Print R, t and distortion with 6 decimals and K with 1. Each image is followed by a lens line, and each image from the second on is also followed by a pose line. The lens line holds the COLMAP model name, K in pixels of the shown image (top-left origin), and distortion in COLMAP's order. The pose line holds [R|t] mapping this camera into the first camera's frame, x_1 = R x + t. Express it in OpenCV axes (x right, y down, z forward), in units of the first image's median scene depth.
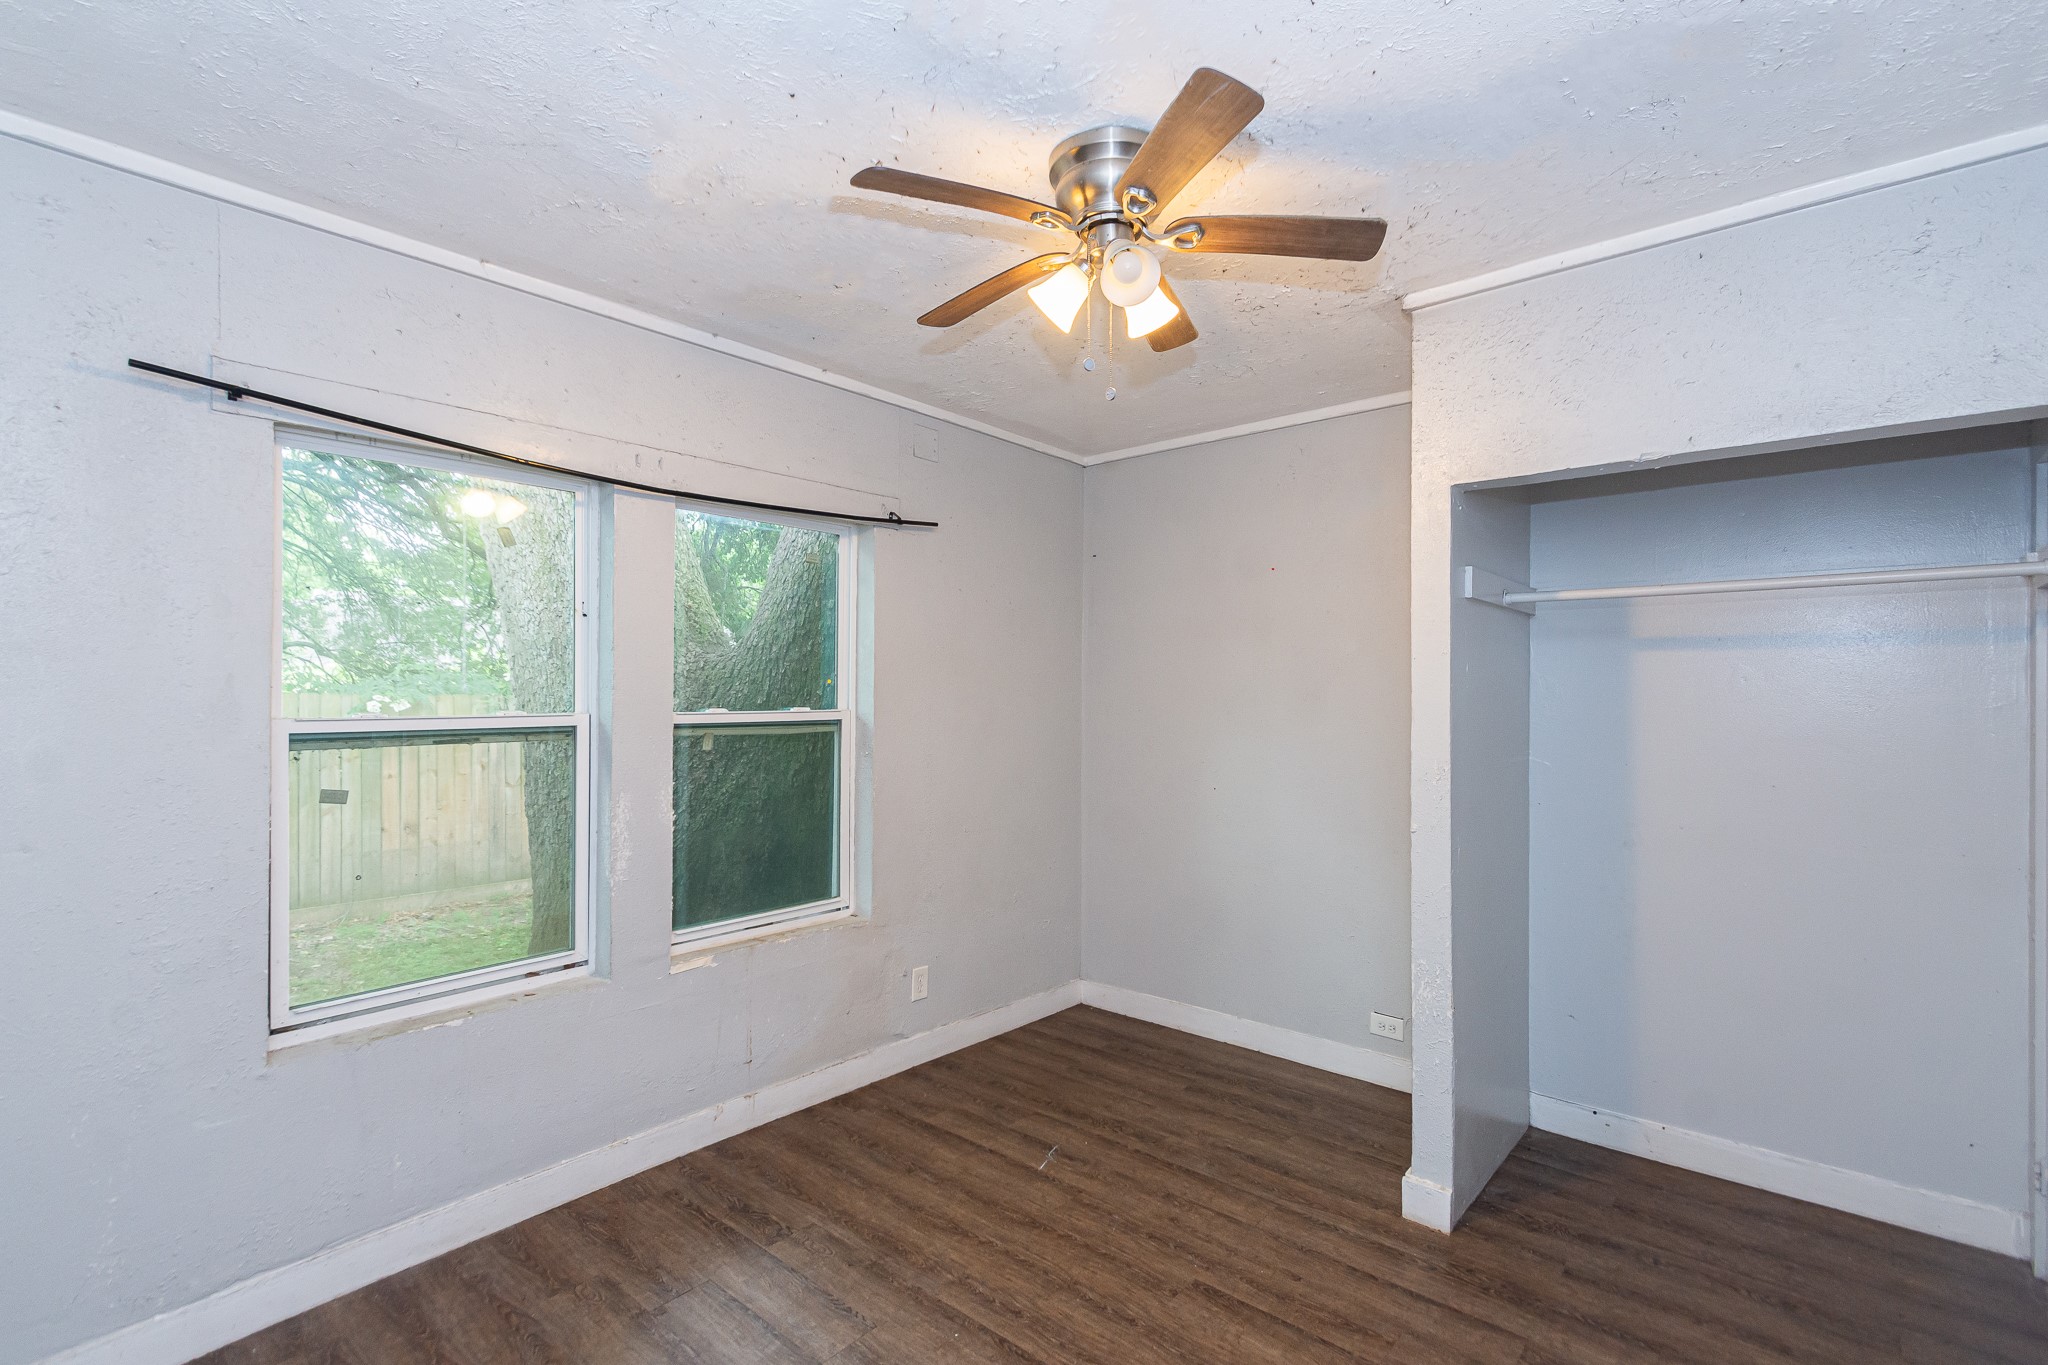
lens RADIAL K [[939.6, 0, 1028.0], [0, 939.6, 689.2], [0, 0, 1]] dist [0.000482, -0.001239]
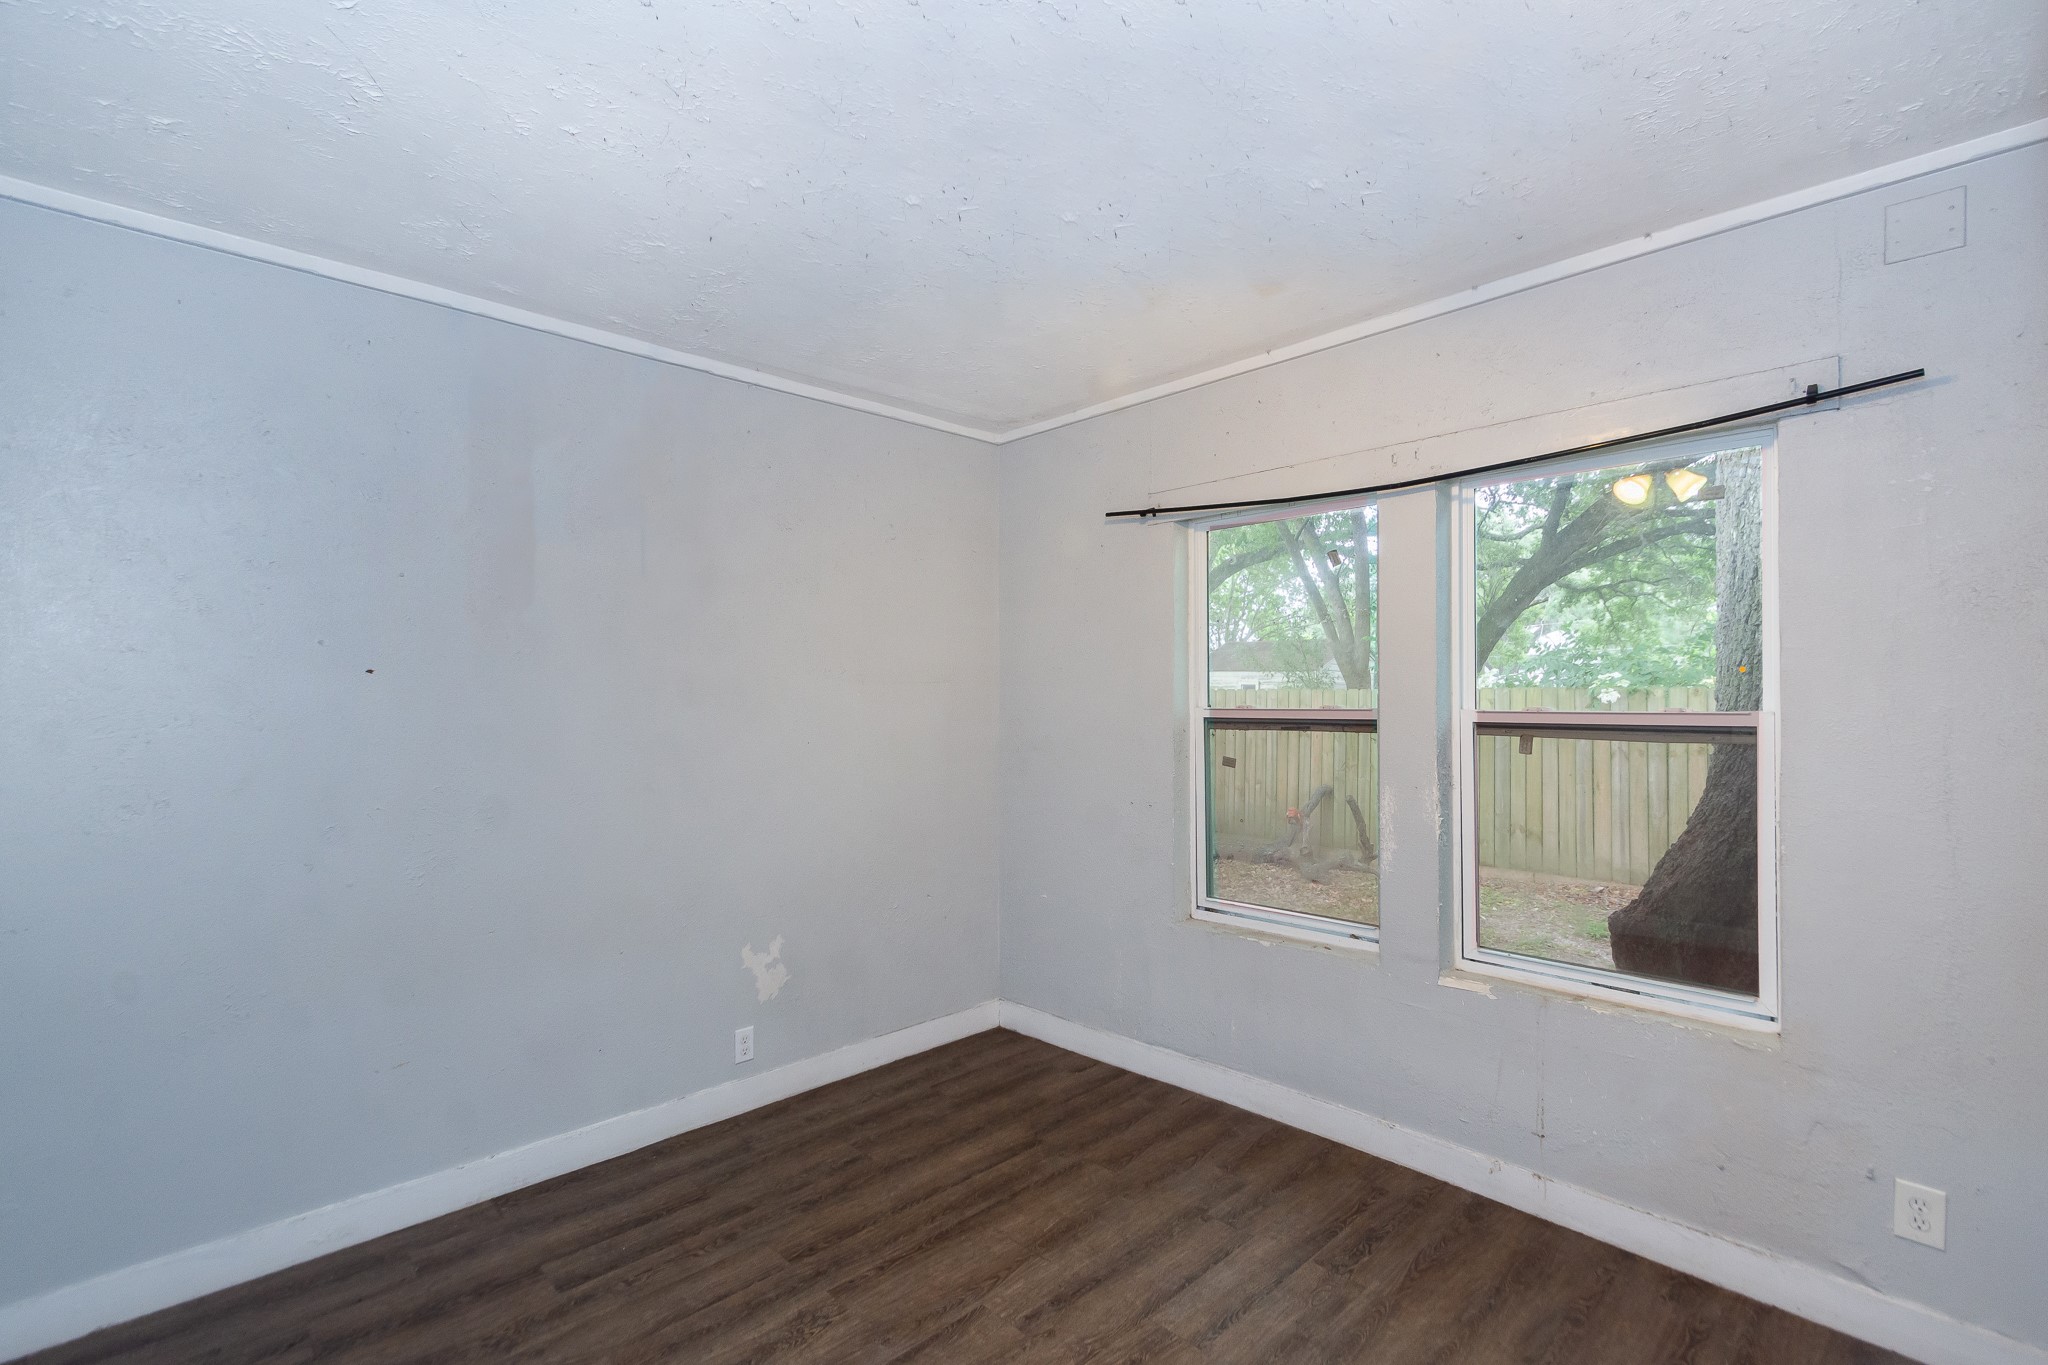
lens RADIAL K [[905.9, 0, 1024.0], [0, 905.9, 682.5], [0, 0, 1]] dist [-0.001596, -0.001119]
pose [[-0.088757, -0.011147, -0.995991, 0.630762], [0.011589, 0.999858, -0.012223, 0.004011], [0.995986, -0.012628, -0.088615, 0.730438]]
